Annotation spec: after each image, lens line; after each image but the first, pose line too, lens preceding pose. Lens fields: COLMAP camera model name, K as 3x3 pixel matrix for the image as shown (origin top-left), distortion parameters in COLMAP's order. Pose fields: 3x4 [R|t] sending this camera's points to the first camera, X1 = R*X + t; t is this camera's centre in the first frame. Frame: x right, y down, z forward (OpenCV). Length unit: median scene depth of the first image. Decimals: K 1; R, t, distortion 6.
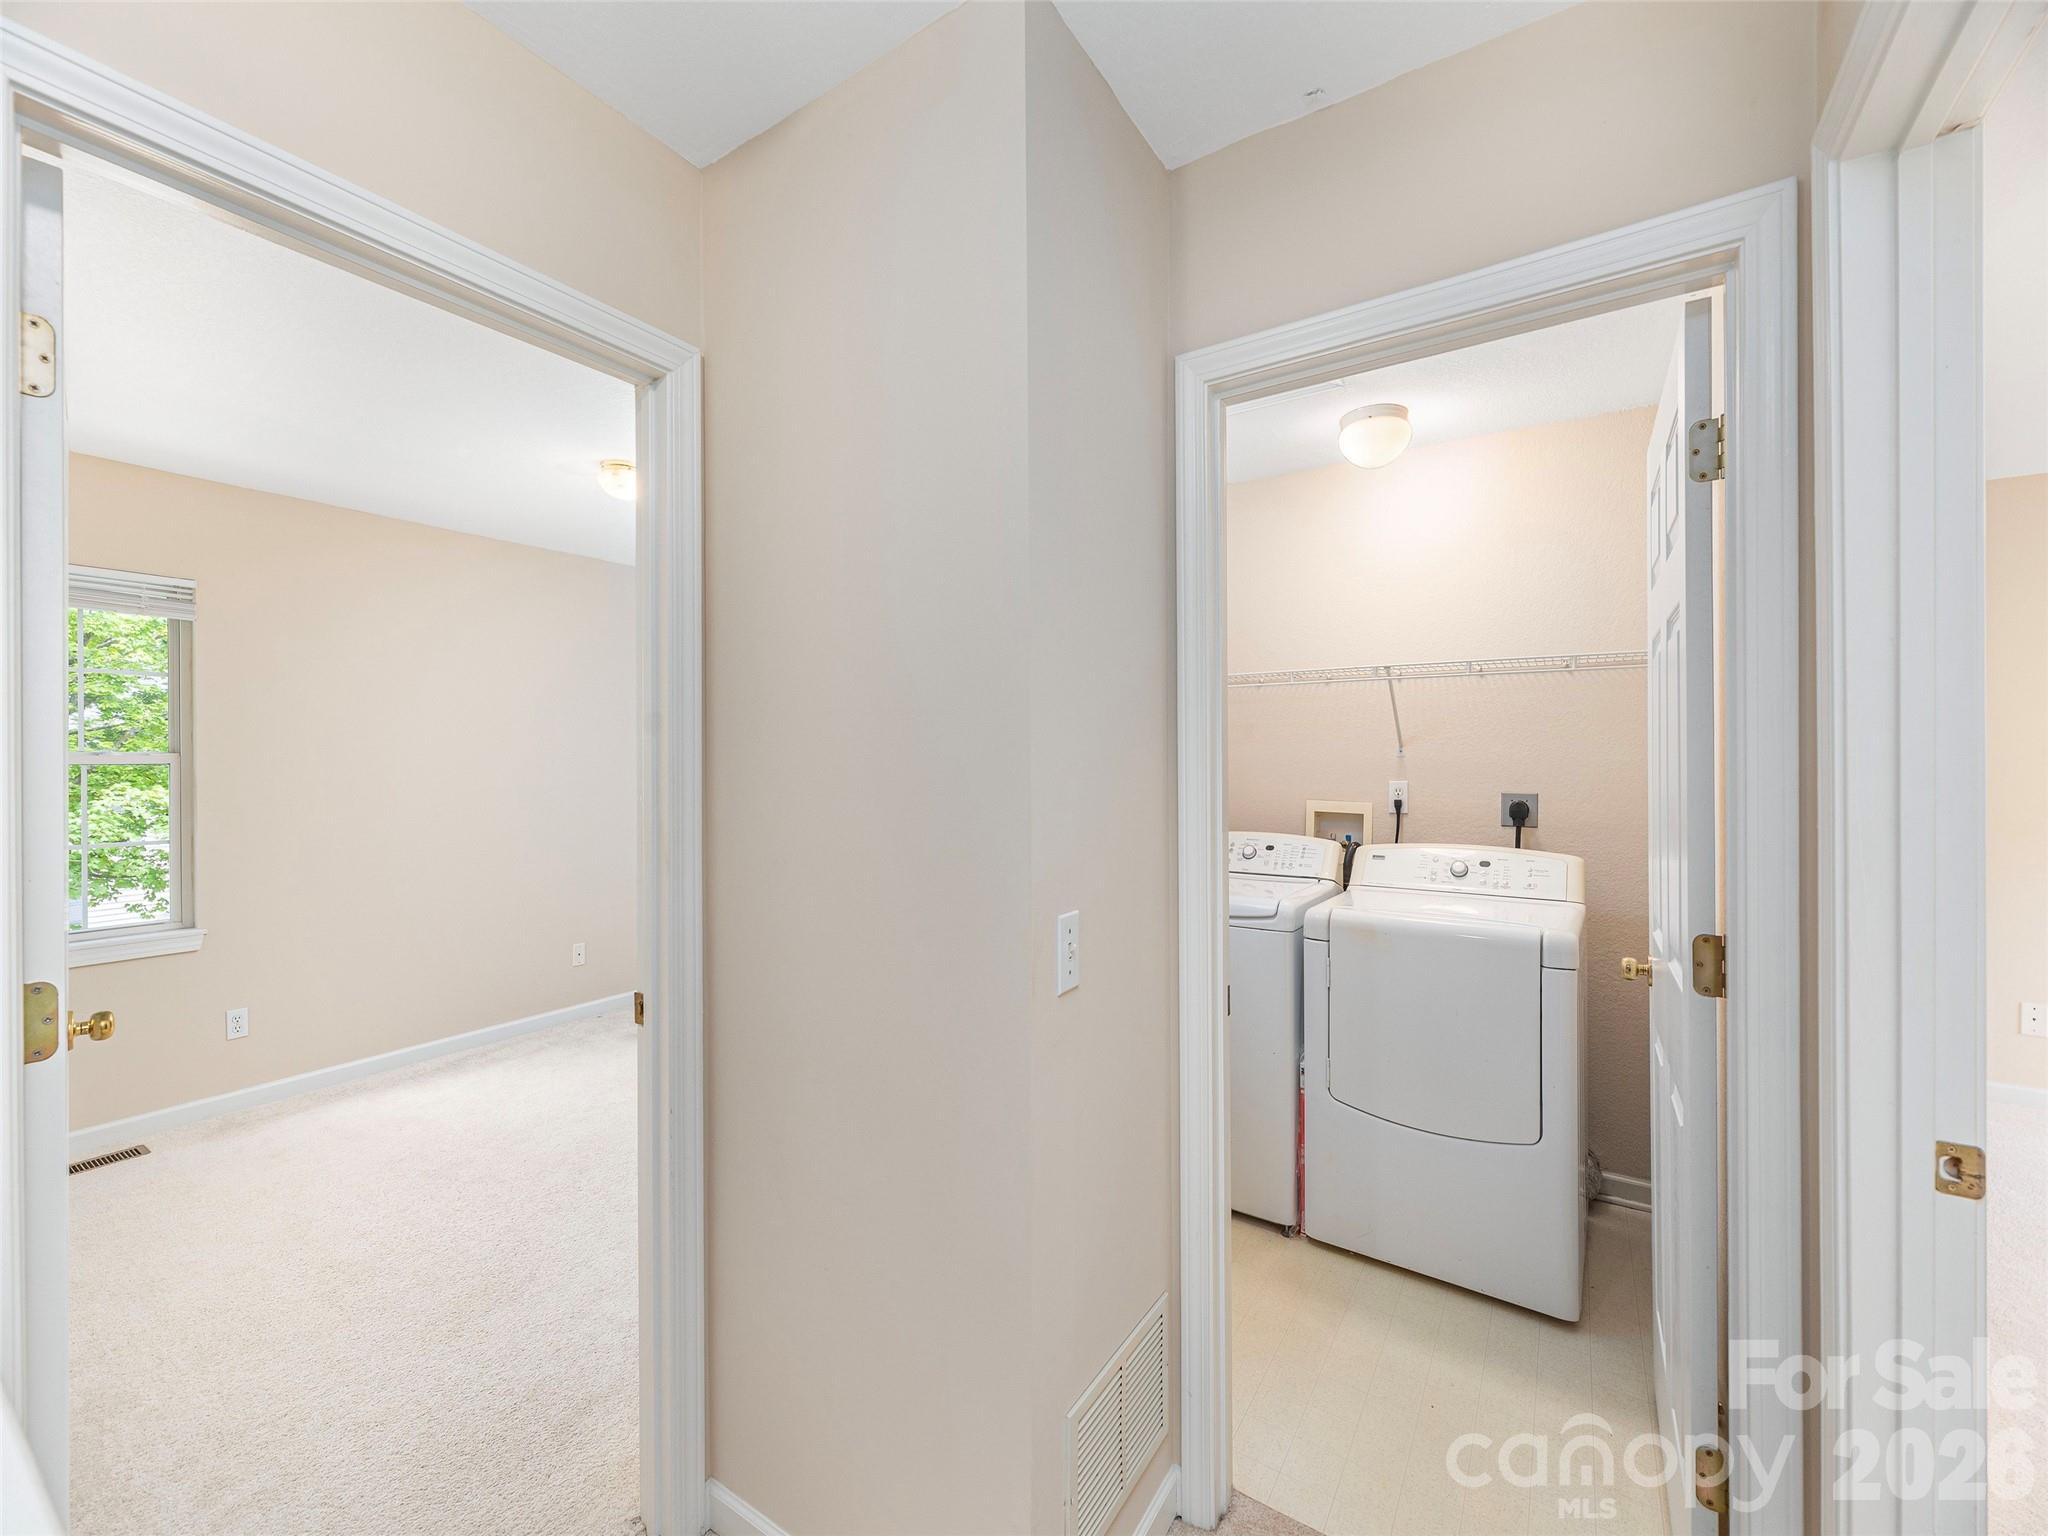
lens RADIAL K [[839.1, 0, 1015.2], [0, 839.1, 760.7], [0, 0, 1]] dist [0.003765, -0.000354]
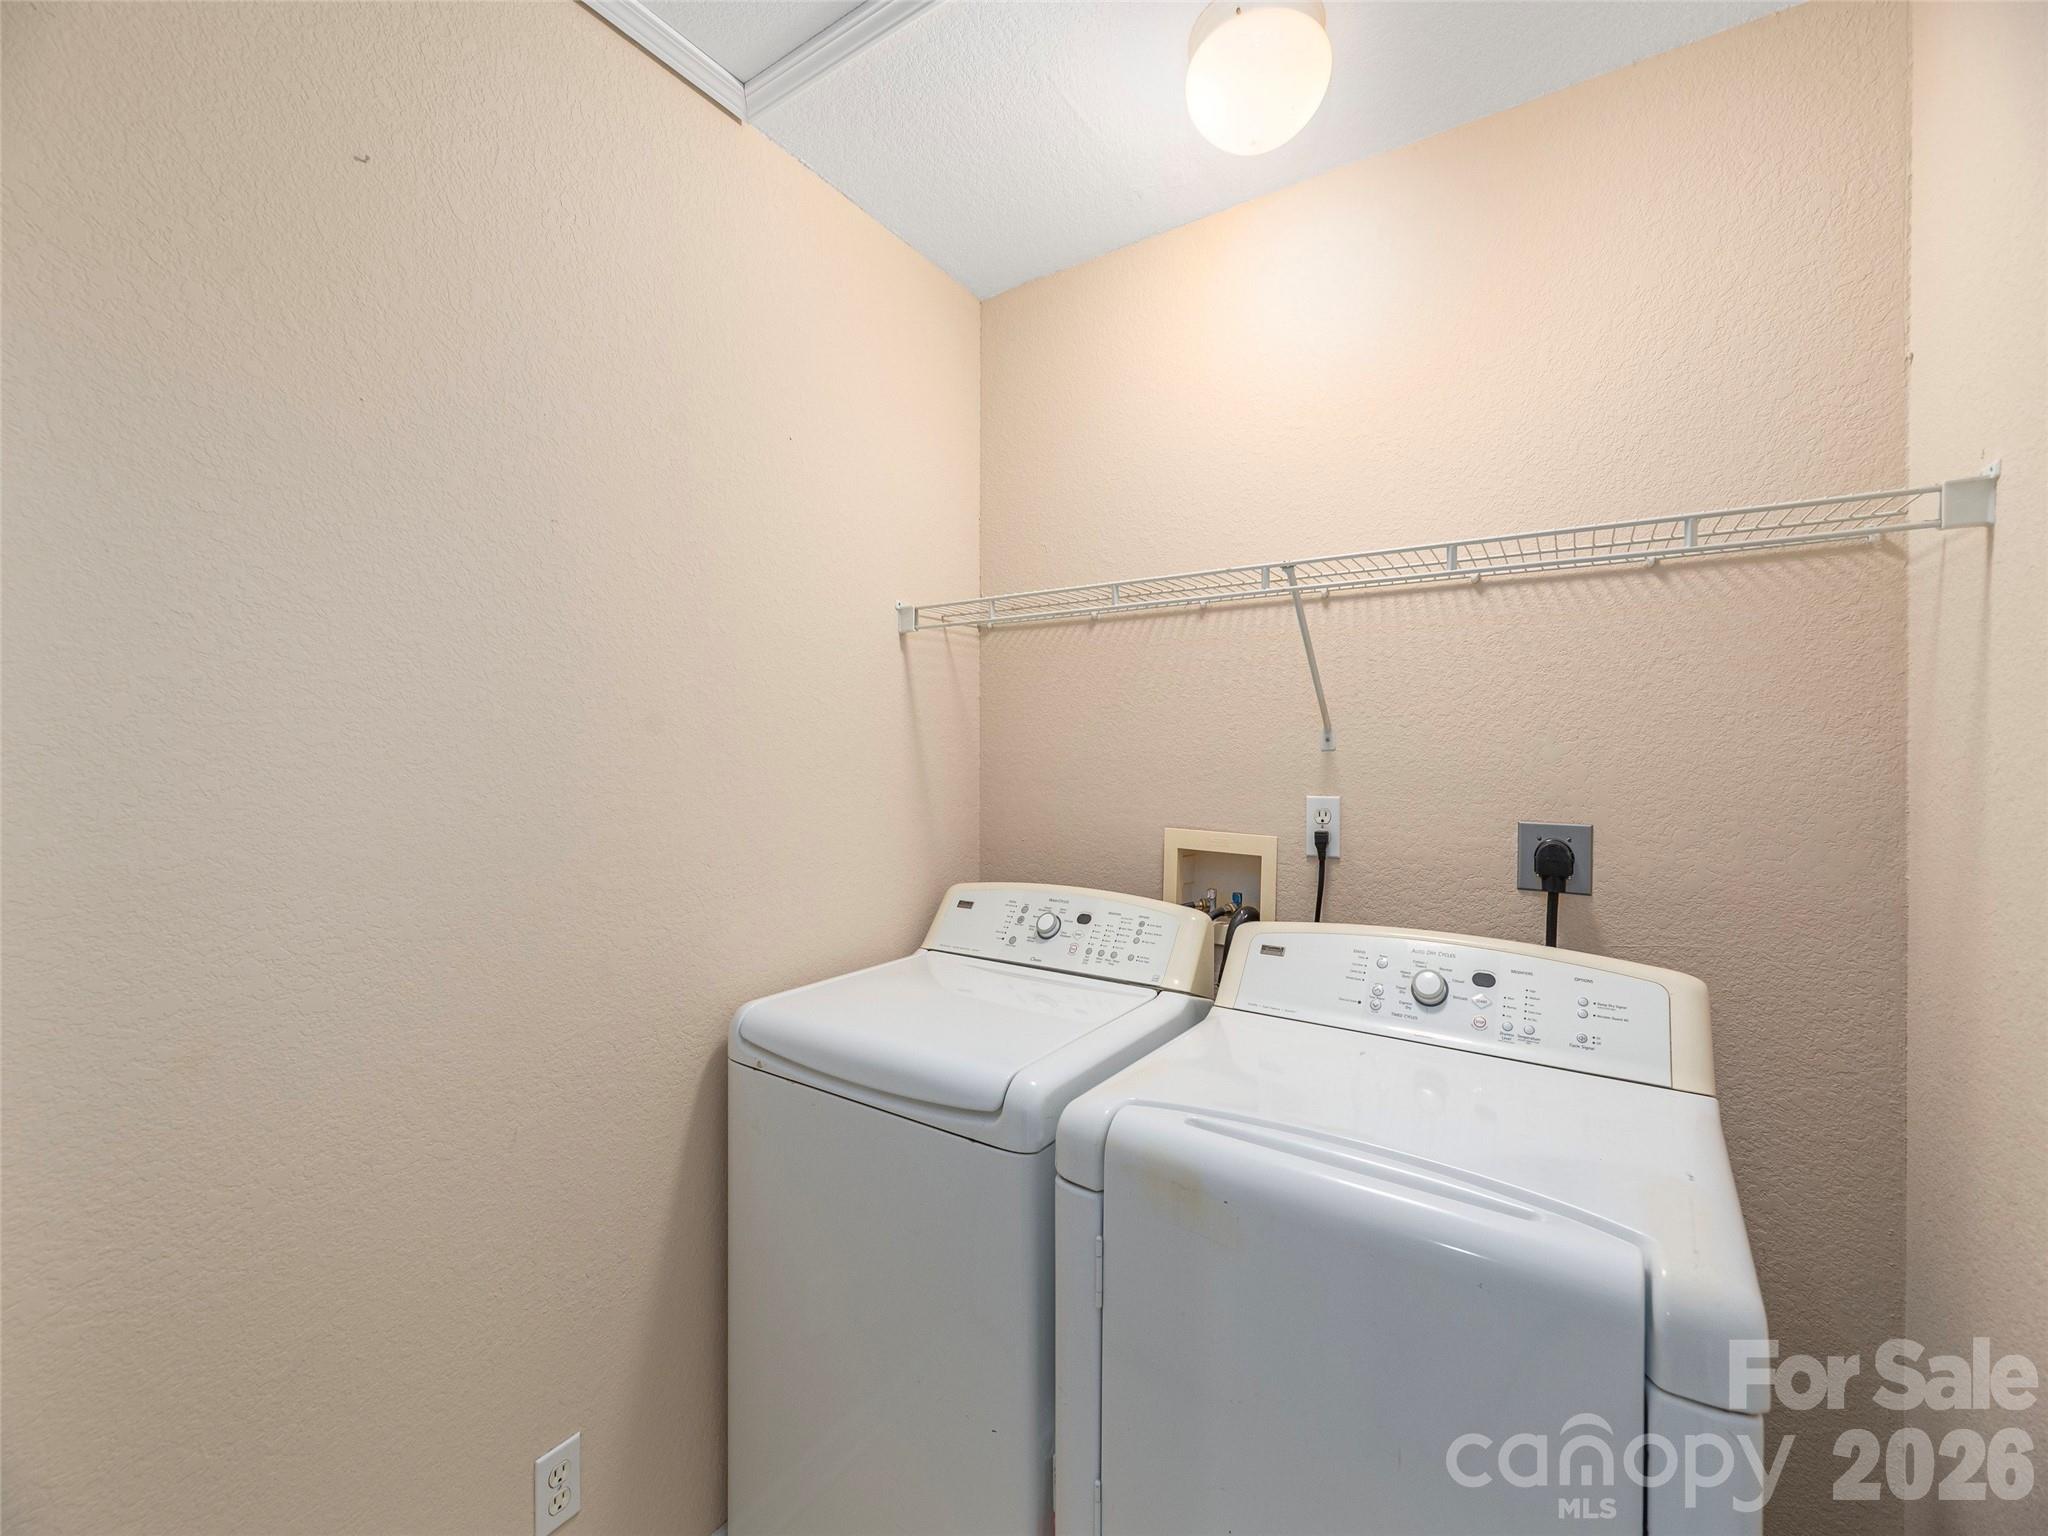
lens RADIAL K [[839.1, 0, 1027.3], [0, 839.1, 755.8], [0, 0, 1]] dist [0.003765, -0.000354]
pose [[0.999953, 0.007177, 0.006515, 0.281219], [-0.007151, 0.999966, -0.004008, 0.002303], [-0.006544, 0.003961, 0.999971, 0.498517]]
